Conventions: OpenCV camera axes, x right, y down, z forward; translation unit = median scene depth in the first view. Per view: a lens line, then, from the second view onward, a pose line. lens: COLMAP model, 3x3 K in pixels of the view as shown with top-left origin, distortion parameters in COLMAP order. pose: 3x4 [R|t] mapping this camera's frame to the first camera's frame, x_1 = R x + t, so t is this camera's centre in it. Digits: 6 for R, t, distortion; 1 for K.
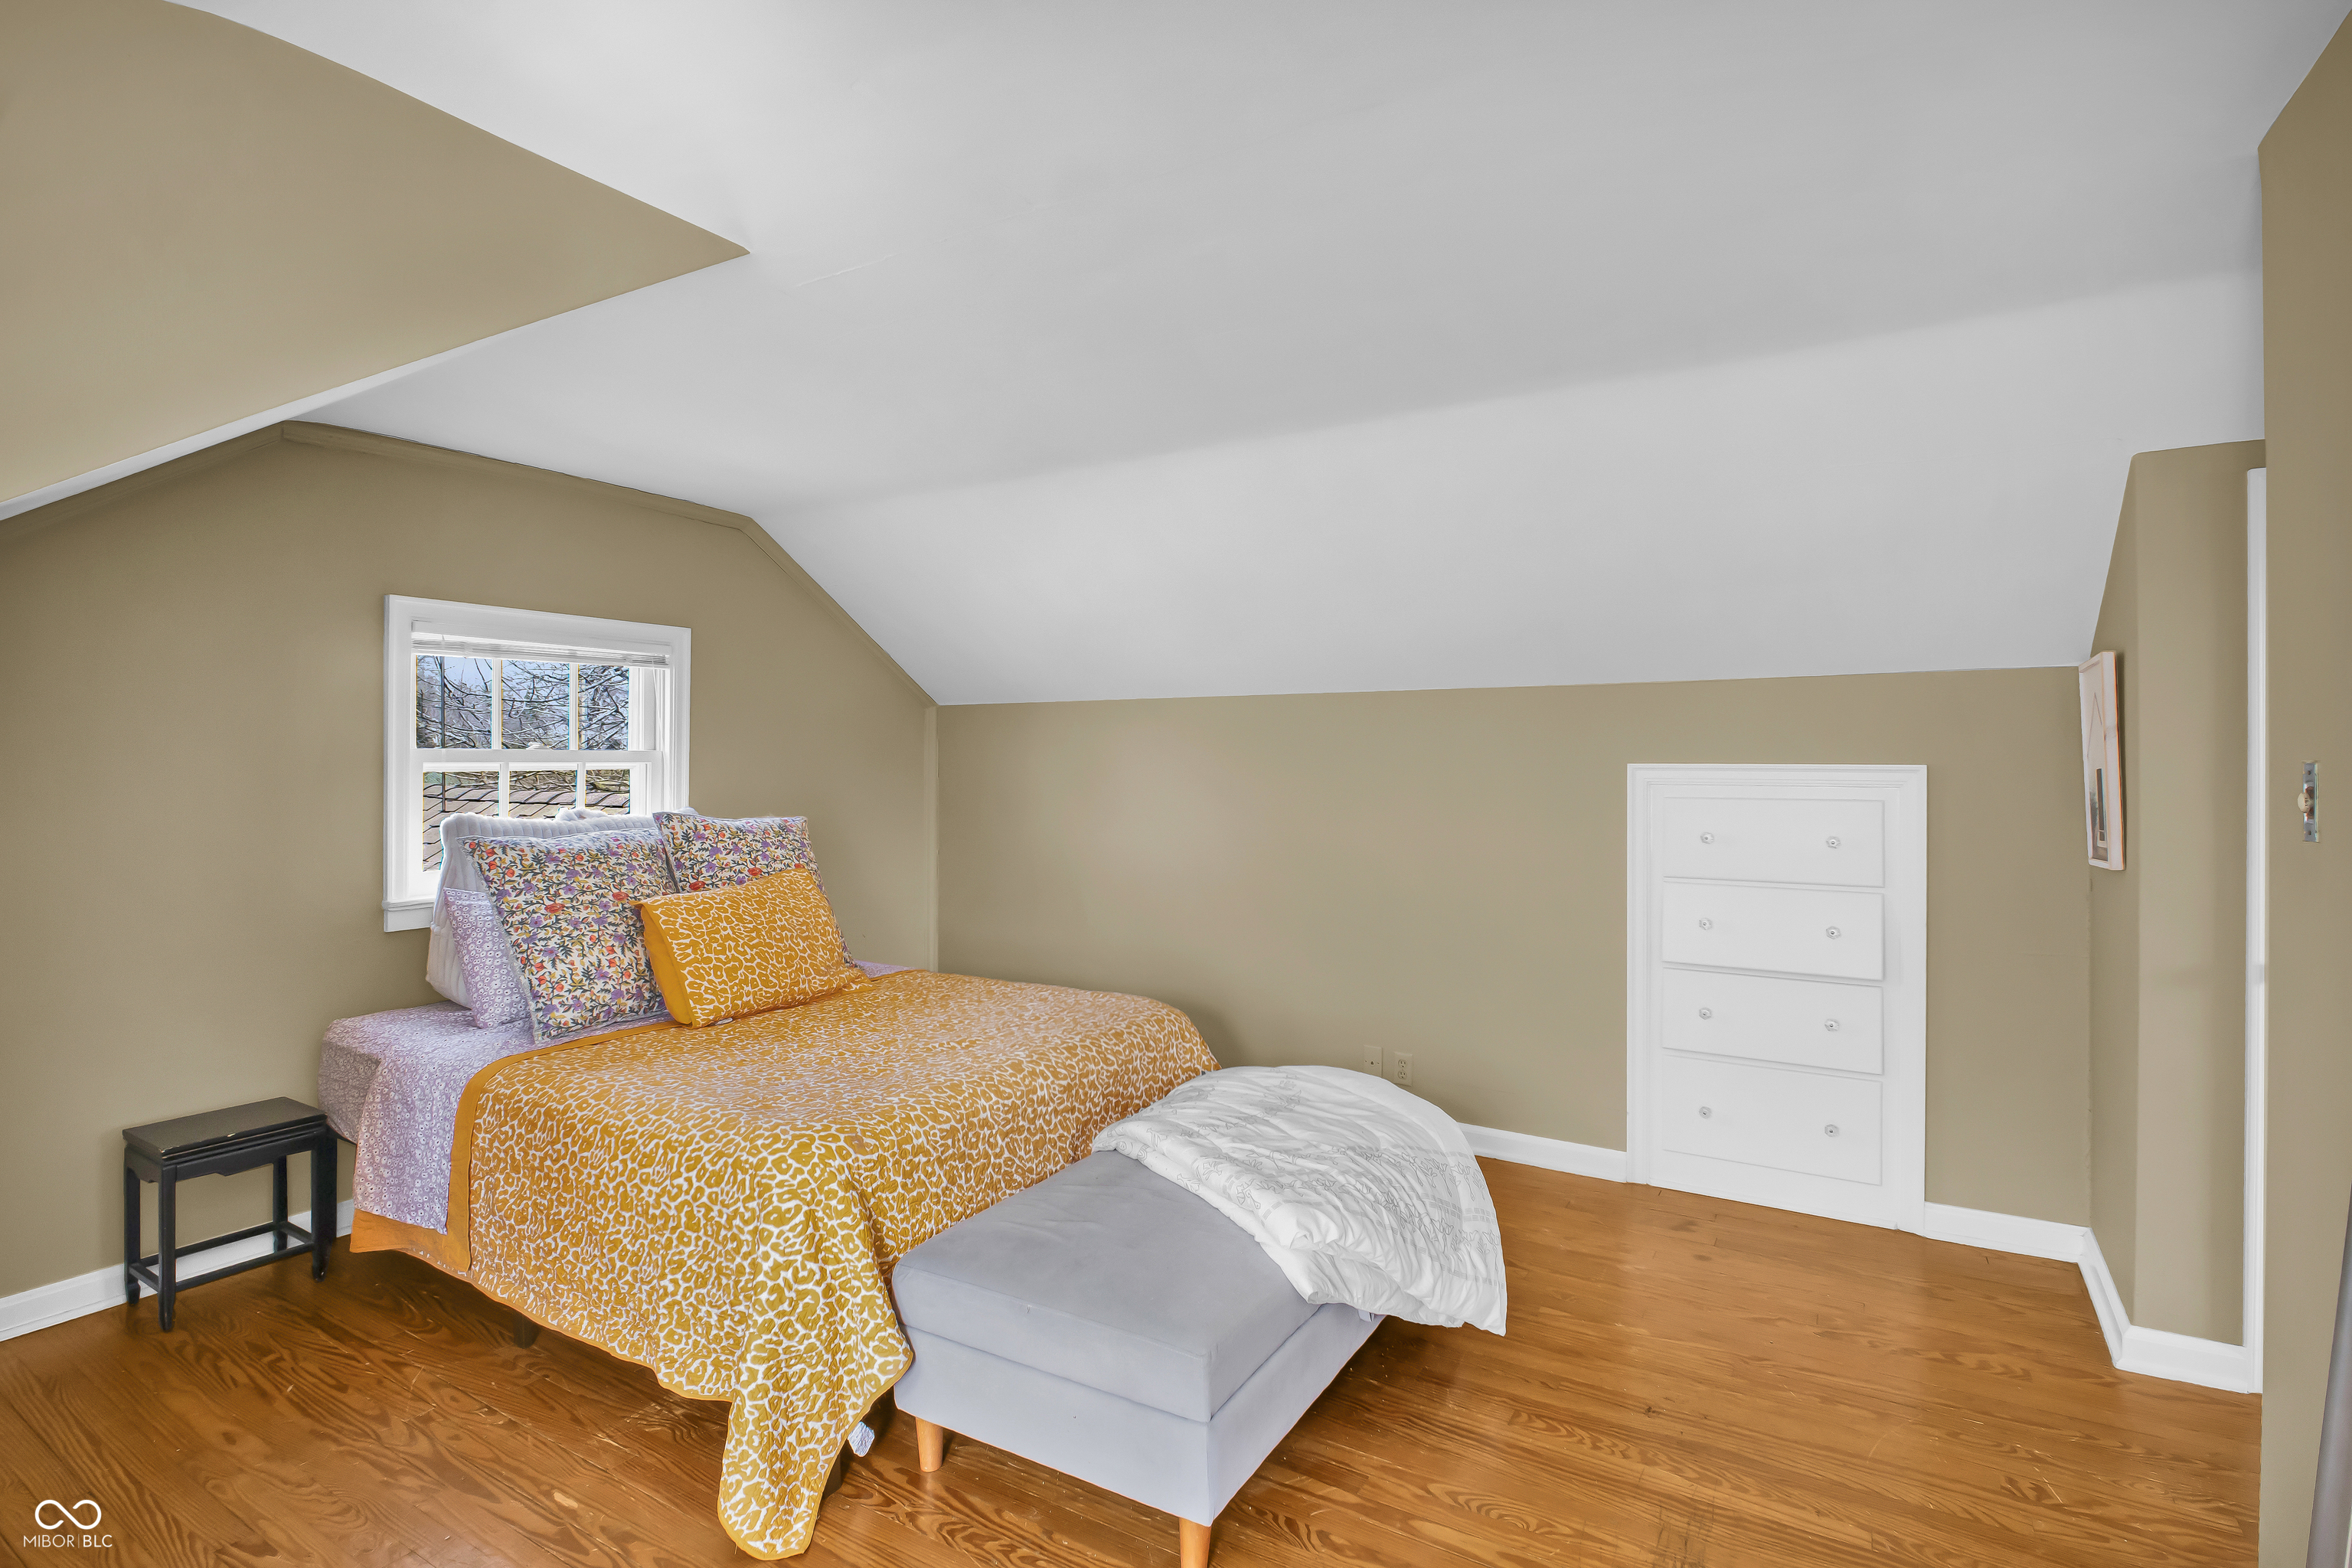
lens RADIAL K [[1121.4, 0, 1190.2], [0, 1121.4, 782.4], [0, 0, 1]] dist [-0.004568, -0.000176]
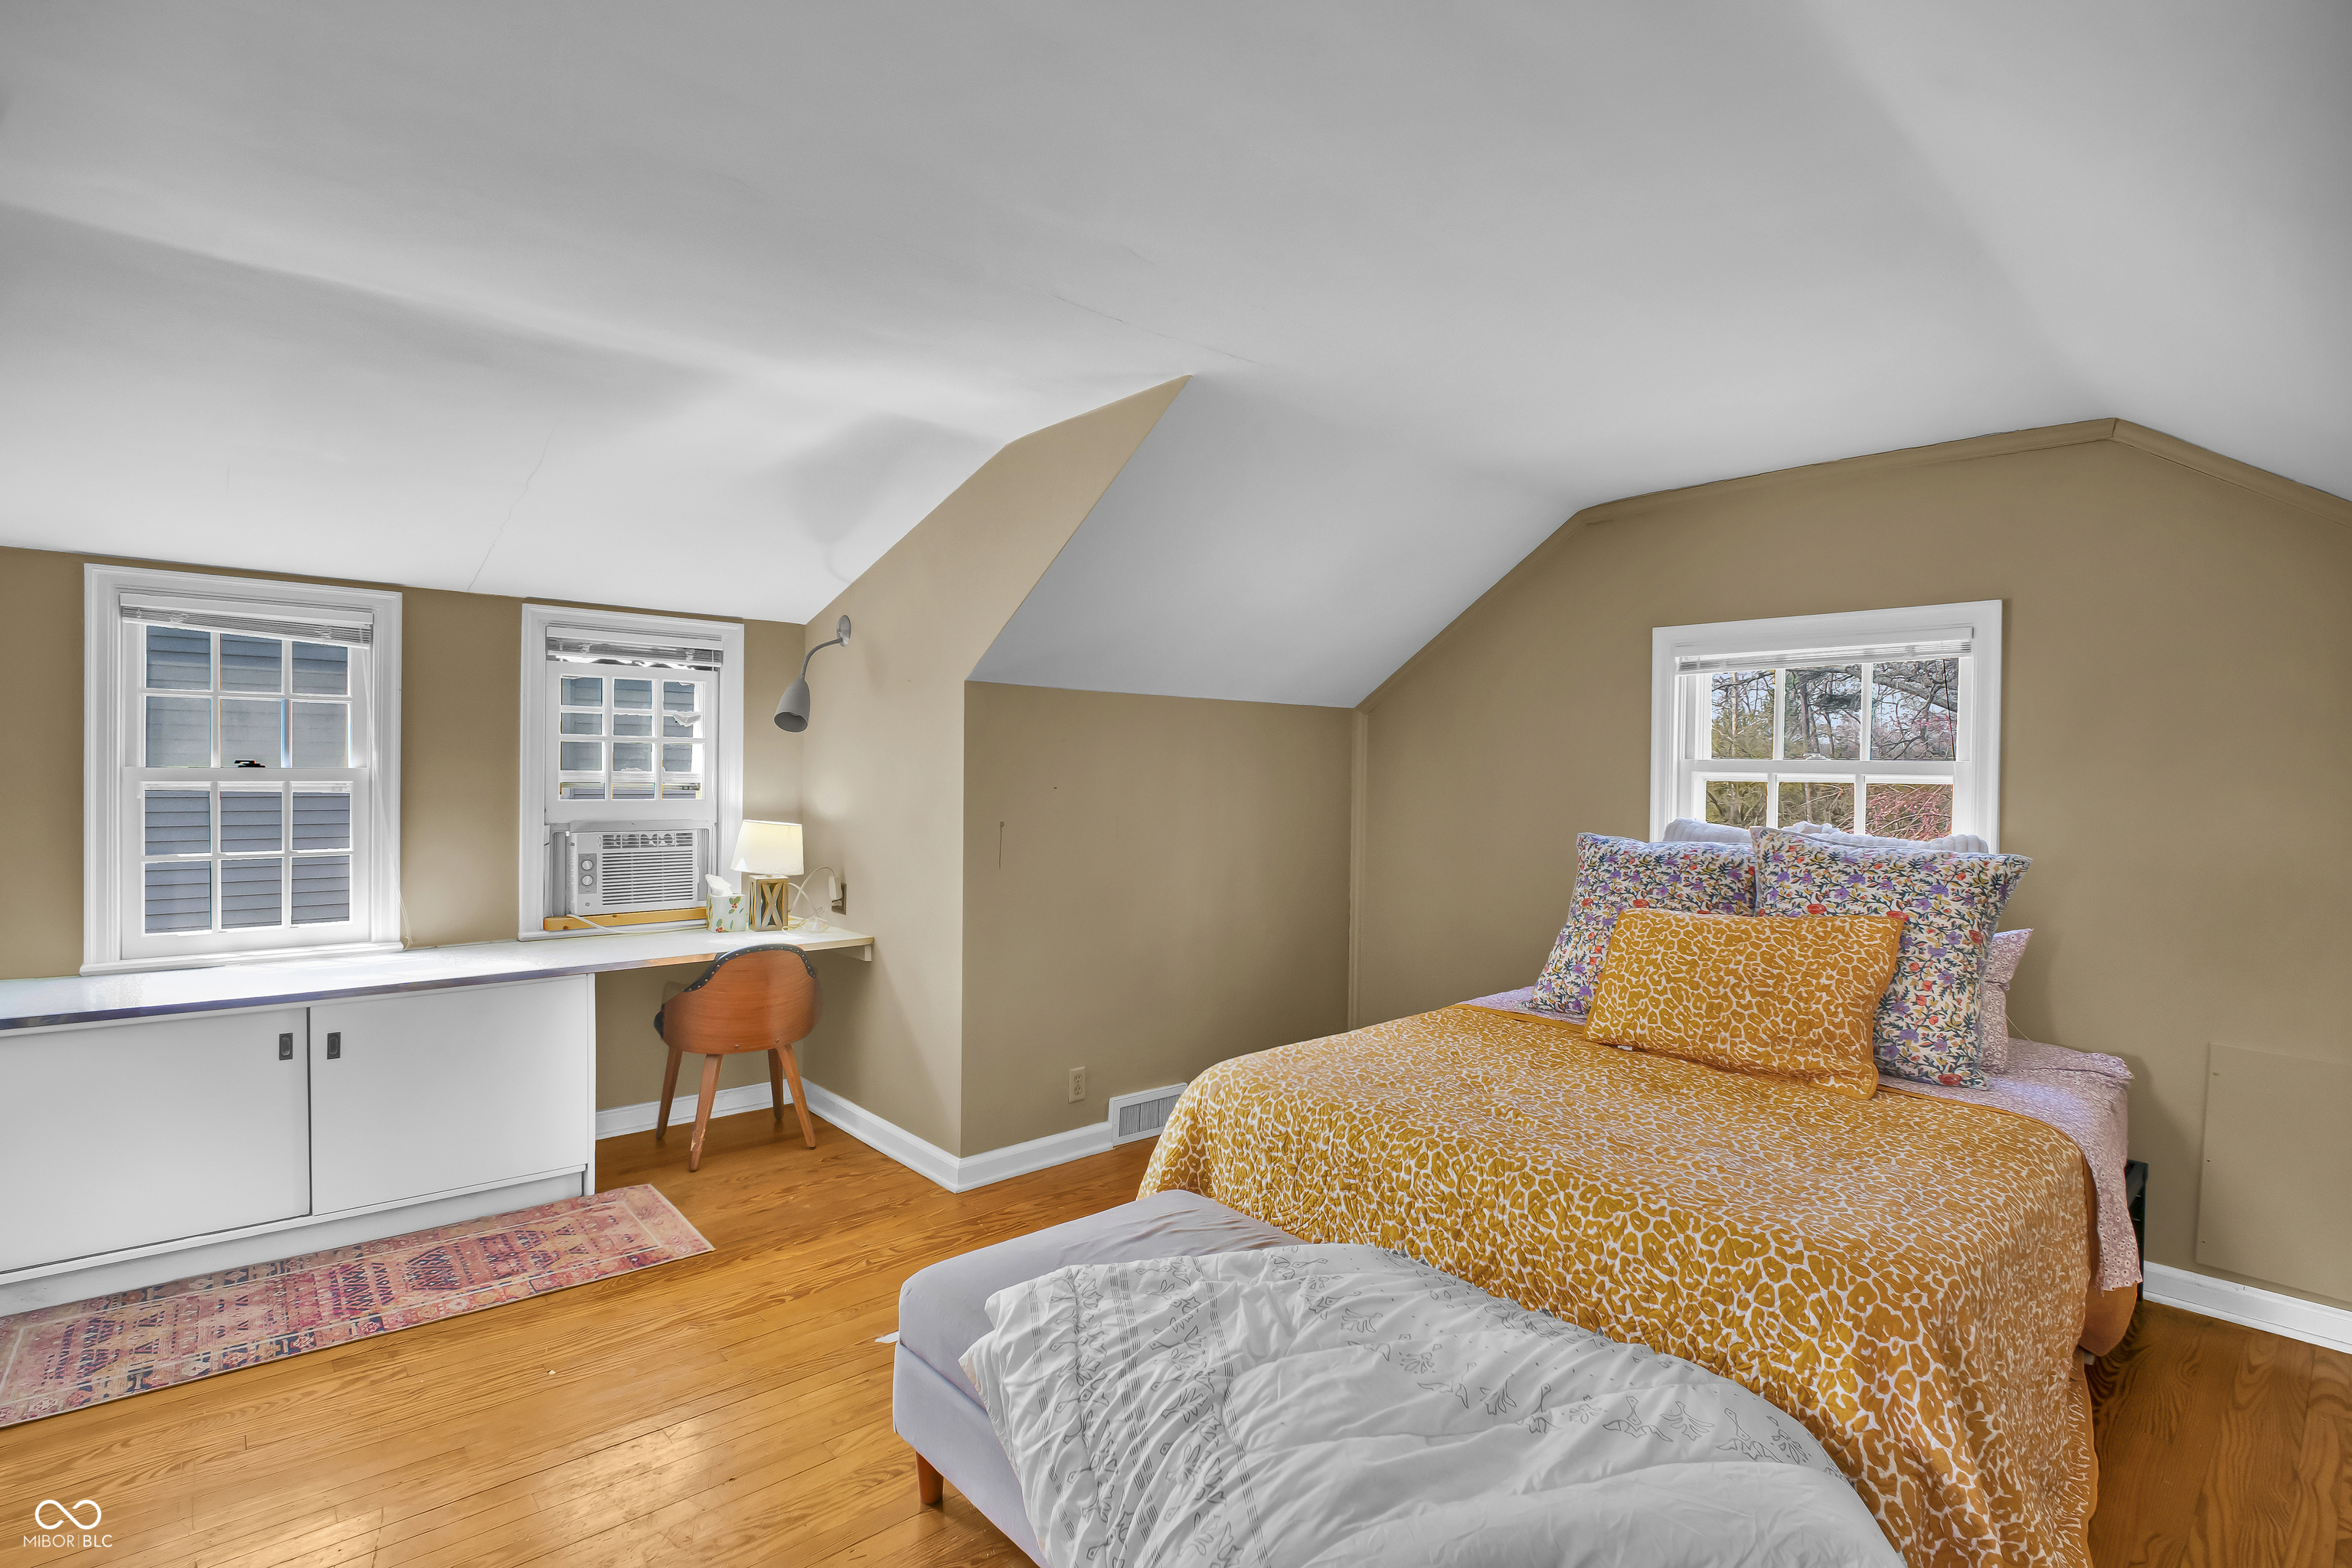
lens RADIAL K [[1121.4, 0, 1188.9], [0, 1121.4, 774.0], [0, 0, 1]] dist [-0.004568, -0.000176]
pose [[-0.298700, 0.016141, -0.954210, 0.589149], [-0.015025, 0.999654, 0.021613, -0.033209], [0.954229, 0.020793, -0.298354, 0.904429]]
